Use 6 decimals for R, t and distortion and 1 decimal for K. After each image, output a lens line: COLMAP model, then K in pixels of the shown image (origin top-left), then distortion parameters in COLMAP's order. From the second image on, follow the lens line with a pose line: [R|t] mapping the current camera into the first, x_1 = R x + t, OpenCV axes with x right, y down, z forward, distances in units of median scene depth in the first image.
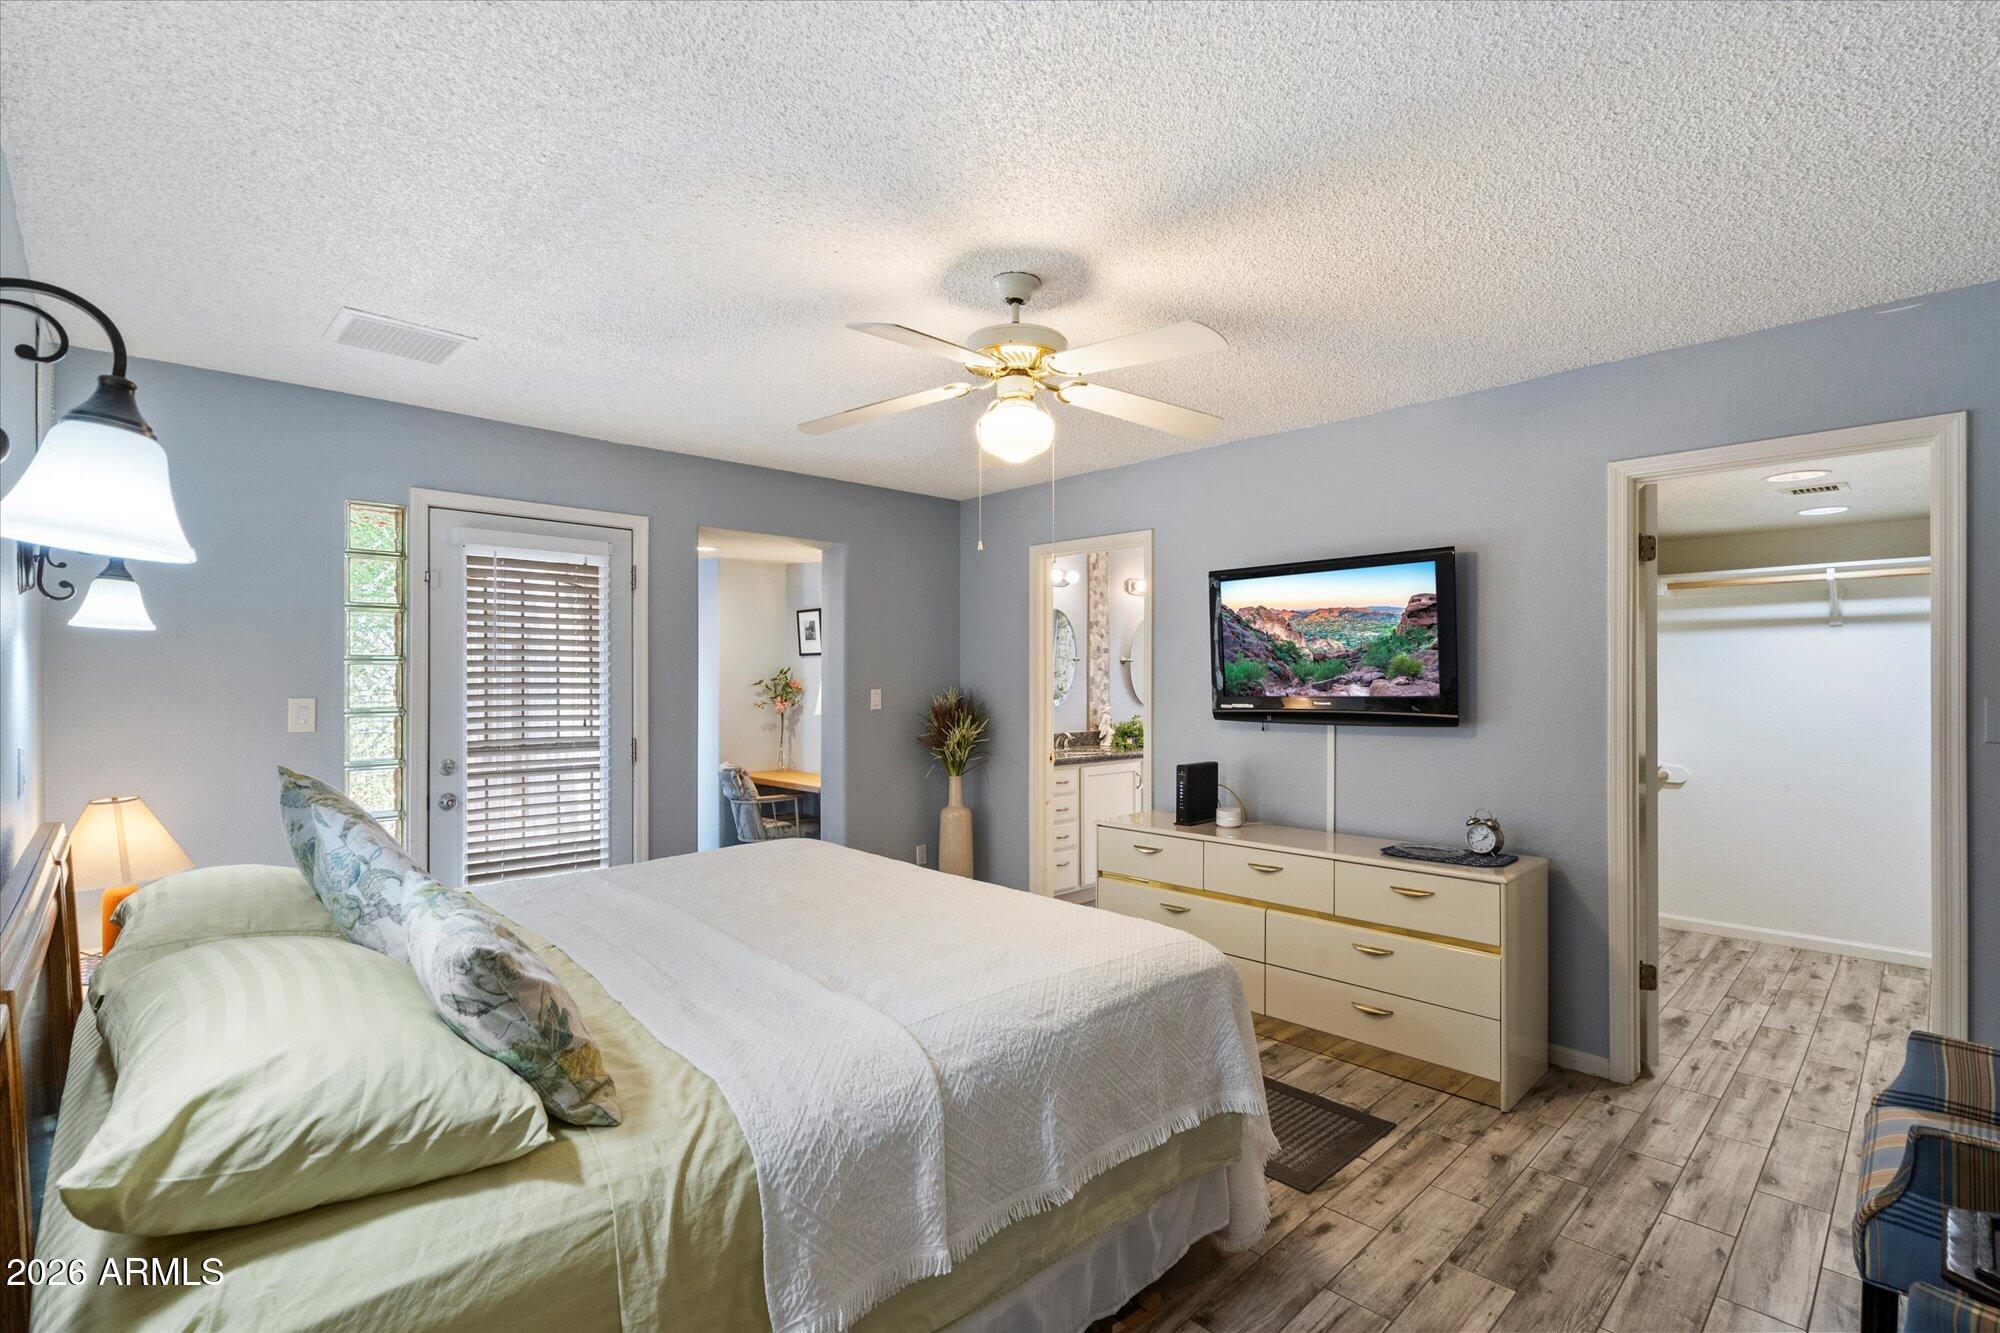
lens RADIAL K [[918.8, 0, 1001.0], [0, 918.8, 677.9], [0, 0, 1]] dist [-0.001733, -0.000098]
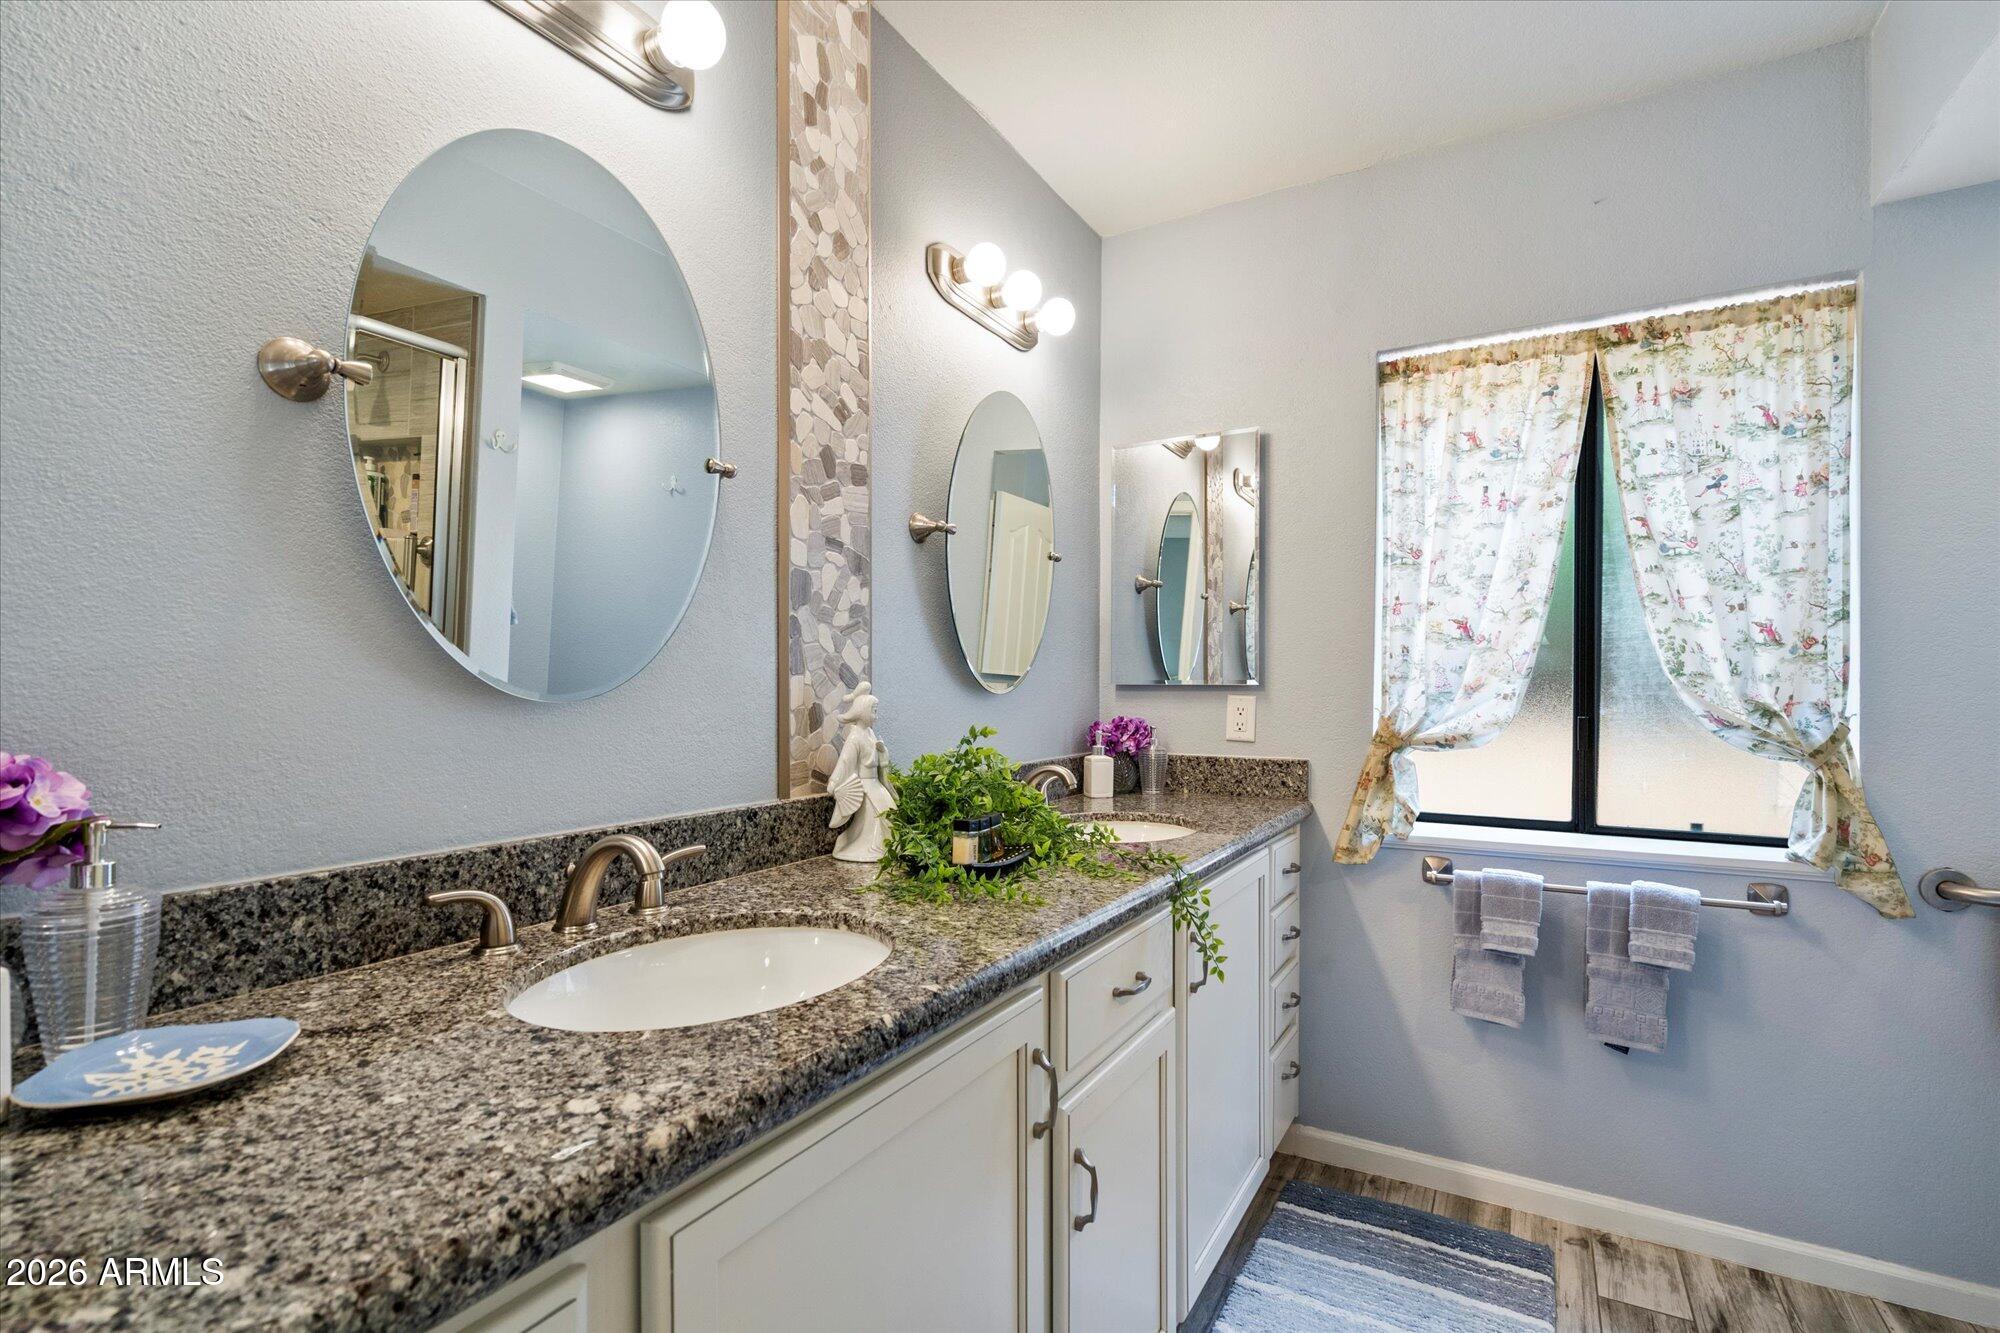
lens RADIAL K [[918.8, 0, 1001.9], [0, 918.8, 667.3], [0, 0, 1]] dist [-0.001733, -0.000098]
pose [[0.962787, 0.000533, 0.270263, 0.085111], [0.000282, 0.999996, -0.002976, 0.024585], [-0.270263, 0.002941, 0.962782, 0.756183]]
